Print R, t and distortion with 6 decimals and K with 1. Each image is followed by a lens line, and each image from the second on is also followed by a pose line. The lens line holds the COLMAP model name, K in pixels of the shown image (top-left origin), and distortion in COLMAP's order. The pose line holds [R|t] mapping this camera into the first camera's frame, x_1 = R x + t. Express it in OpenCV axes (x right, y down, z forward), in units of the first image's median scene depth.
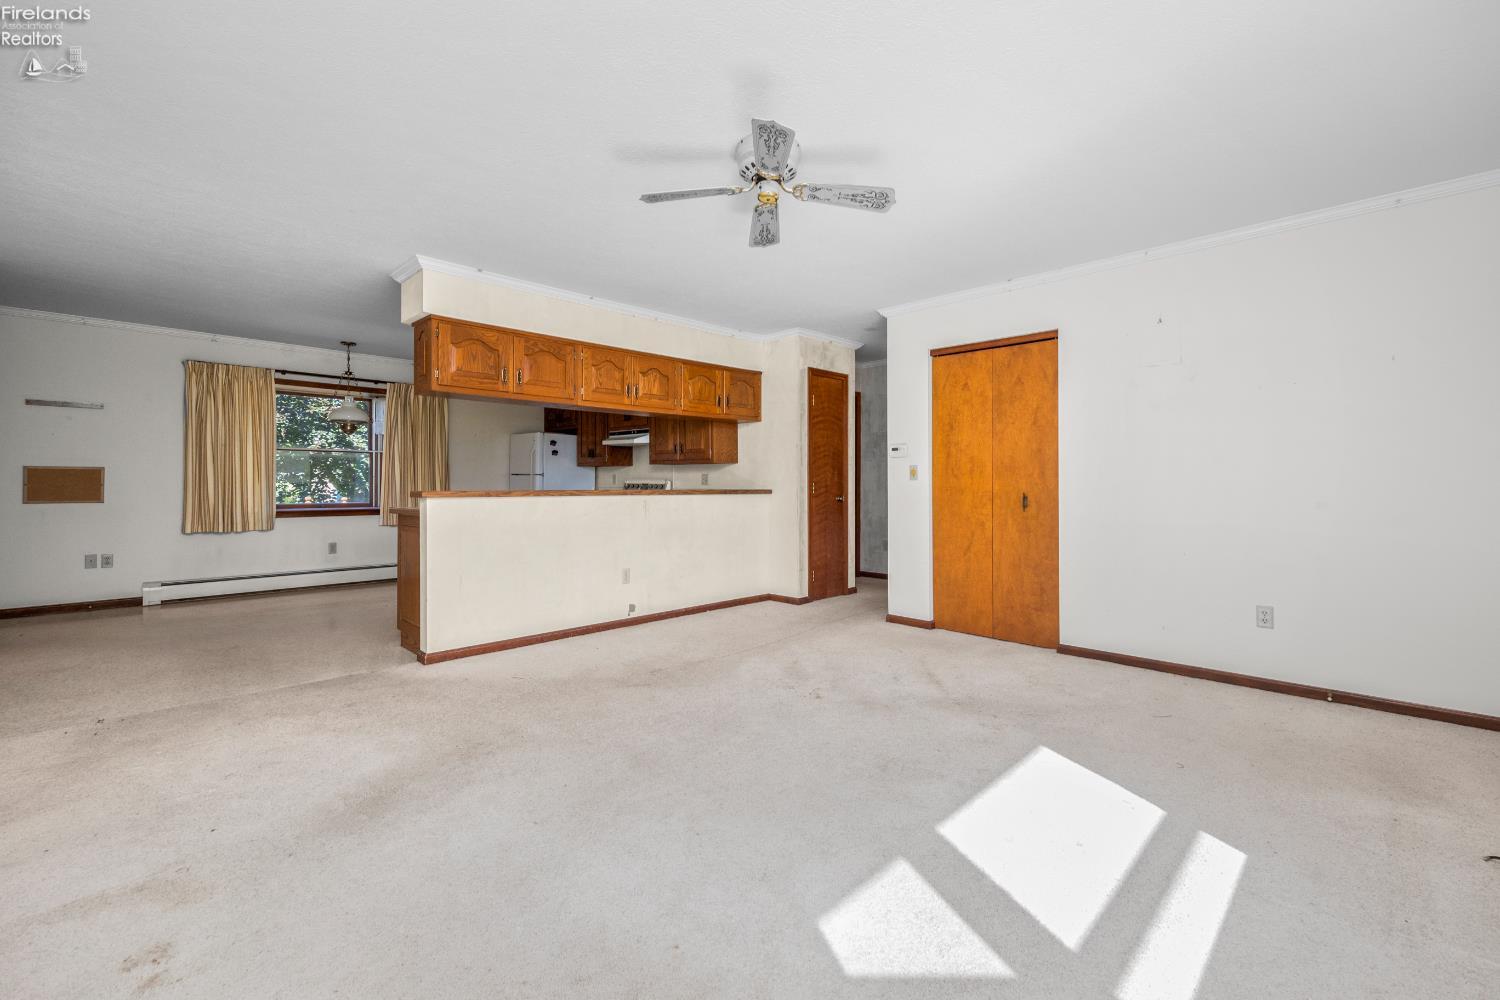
lens RADIAL K [[611.1, 0, 756.0], [0, 611.1, 486.7], [0, 0, 1]] dist [-0.001388, -0.000221]
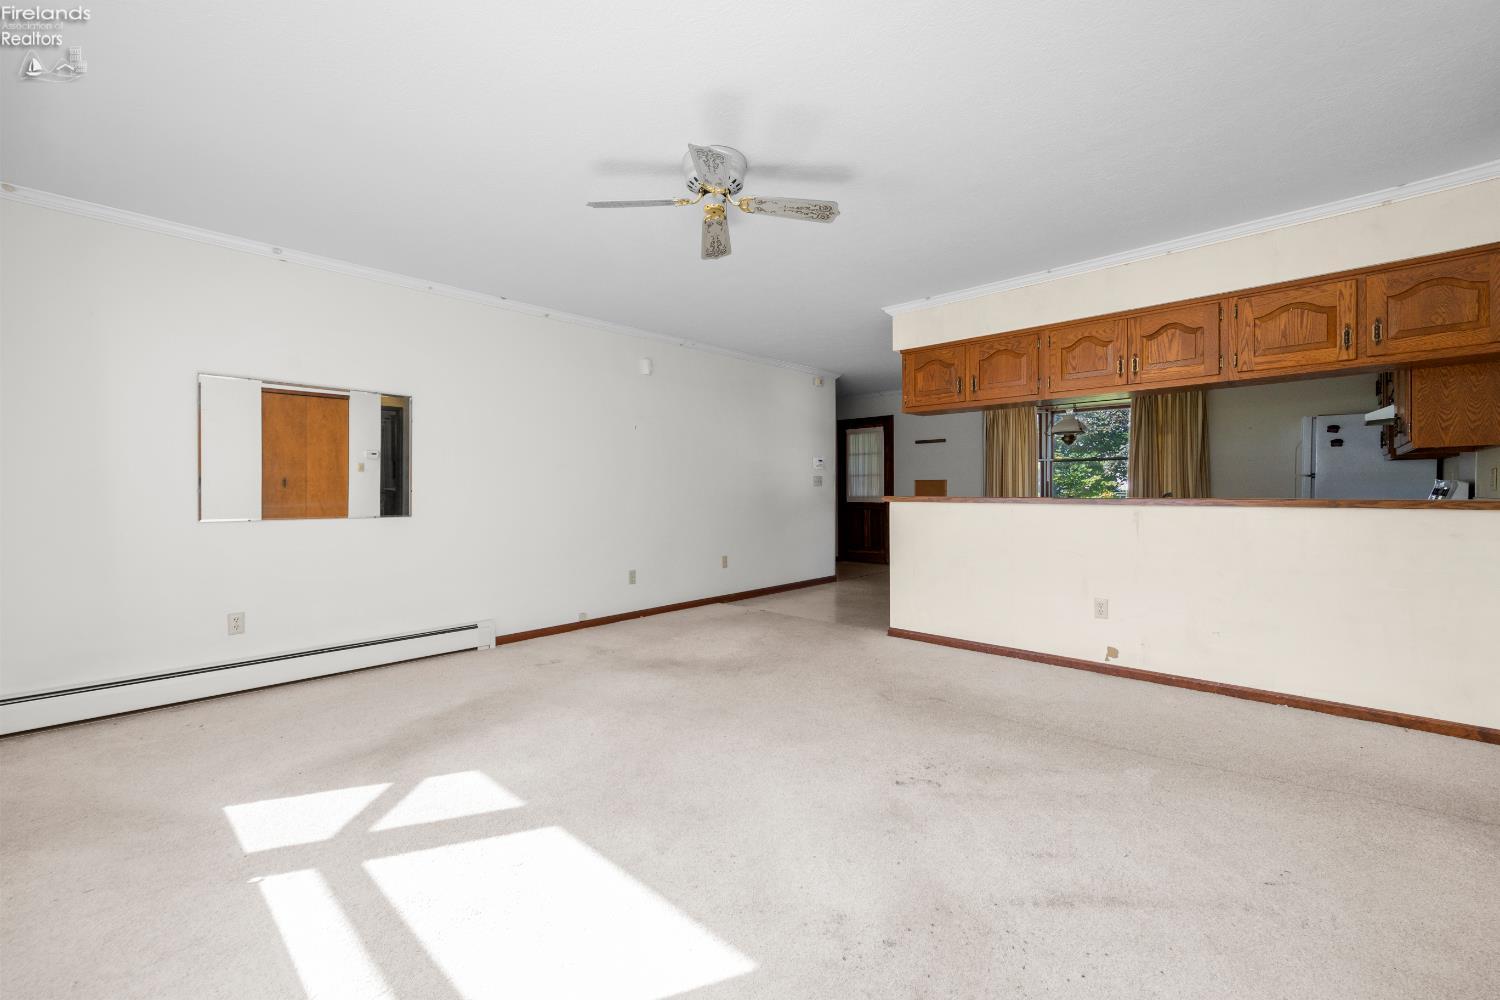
lens RADIAL K [[611.1, 0, 755.0], [0, 611.1, 503.1], [0, 0, 1]] dist [-0.001388, -0.000221]
pose [[0.047676, 0.020114, -0.998660, 0.410090], [0.000519, 0.999797, 0.020162, -0.002659], [0.998863, -0.001480, 0.047656, 0.396795]]
